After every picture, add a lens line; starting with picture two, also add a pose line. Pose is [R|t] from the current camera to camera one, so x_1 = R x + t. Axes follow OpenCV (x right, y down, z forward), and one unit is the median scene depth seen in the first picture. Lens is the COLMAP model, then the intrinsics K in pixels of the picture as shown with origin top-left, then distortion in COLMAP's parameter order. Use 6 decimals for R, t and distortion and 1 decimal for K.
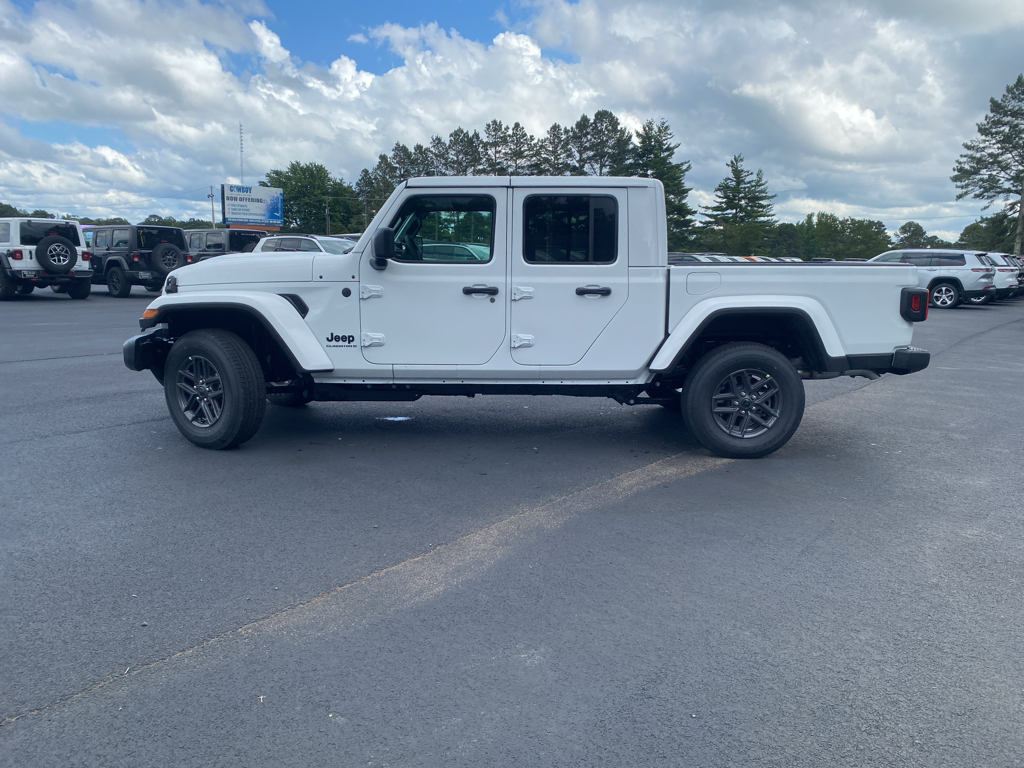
lens RADIAL K [[760.7, 0, 513.3], [0, 760.7, 407.6], [0, 0, 1]] dist [0.012561, -0.018029]
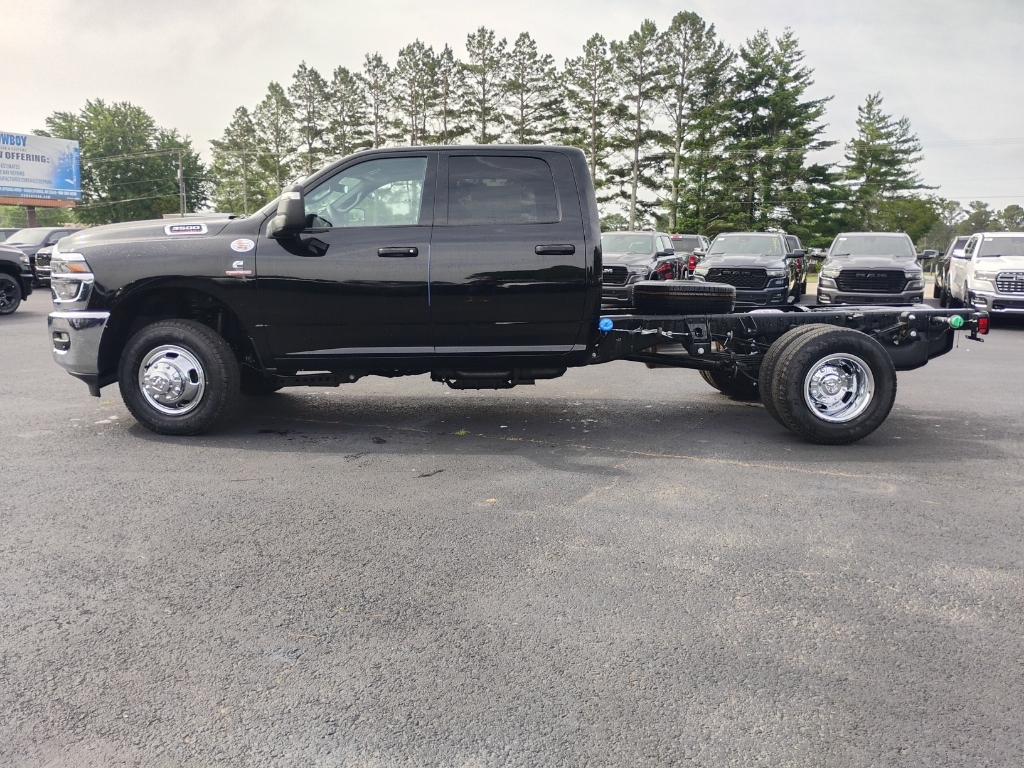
lens RADIAL K [[852.6, 0, 511.6], [0, 852.6, 391.3], [0, 0, 1]] dist [0.035463, -0.034775]
pose [[0.976135, -0.036484, 0.214080, -0.154013], [0.041942, 0.998899, -0.021007, -0.067114], [-0.213078, 0.029484, 0.976590, 0.316681]]
